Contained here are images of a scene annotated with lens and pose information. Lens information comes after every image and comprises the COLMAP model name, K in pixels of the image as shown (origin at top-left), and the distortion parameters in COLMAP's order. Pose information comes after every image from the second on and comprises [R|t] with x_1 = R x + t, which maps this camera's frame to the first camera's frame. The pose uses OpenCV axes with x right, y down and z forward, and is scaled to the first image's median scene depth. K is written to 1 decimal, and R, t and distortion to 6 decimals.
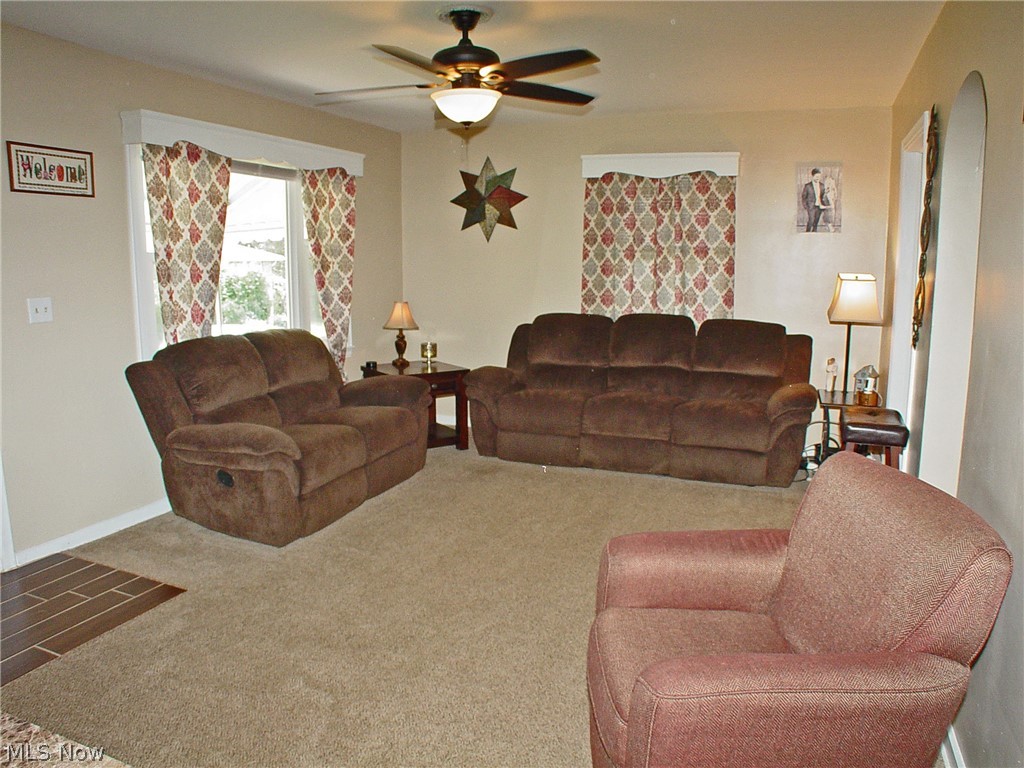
lens RADIAL K [[757.8, 0, 512.0], [0, 757.8, 384.0], [0, 0, 1]] dist [-0.160281, 0.092030]
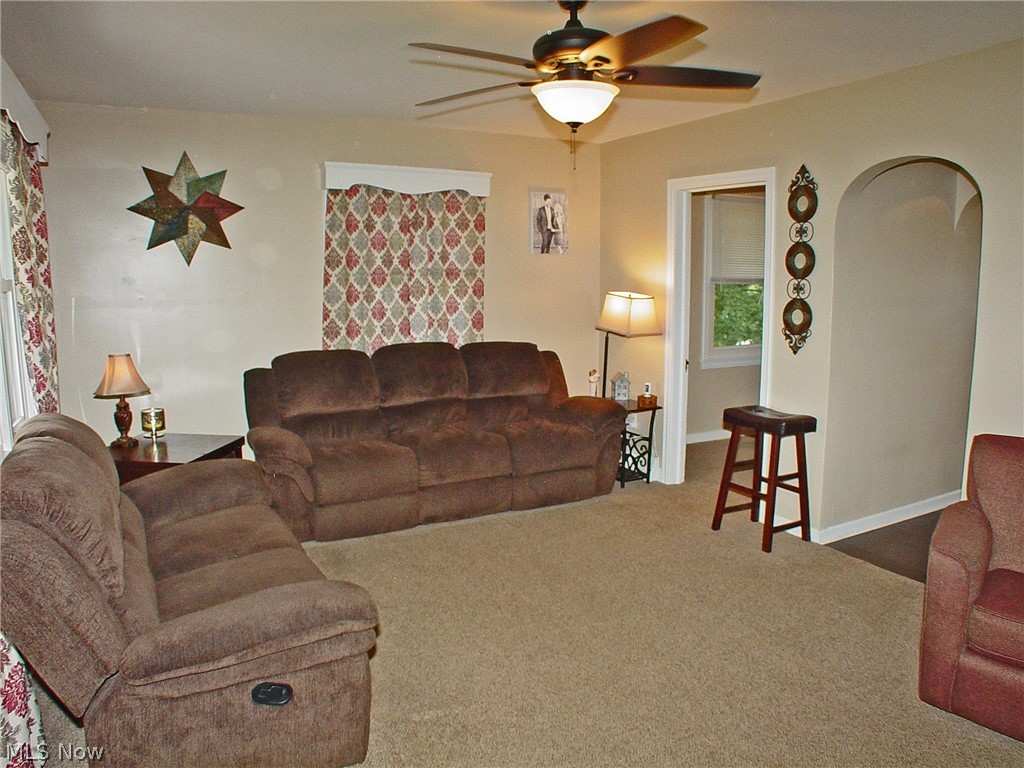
lens RADIAL K [[757.8, 0, 512.0], [0, 757.8, 384.0], [0, 0, 1]] dist [-0.160281, 0.092030]
pose [[0.636286, -0.116137, 0.762661, -0.436635], [0.129718, 0.990634, 0.042628, -0.067315], [-0.760469, 0.071807, 0.645392, 0.321782]]
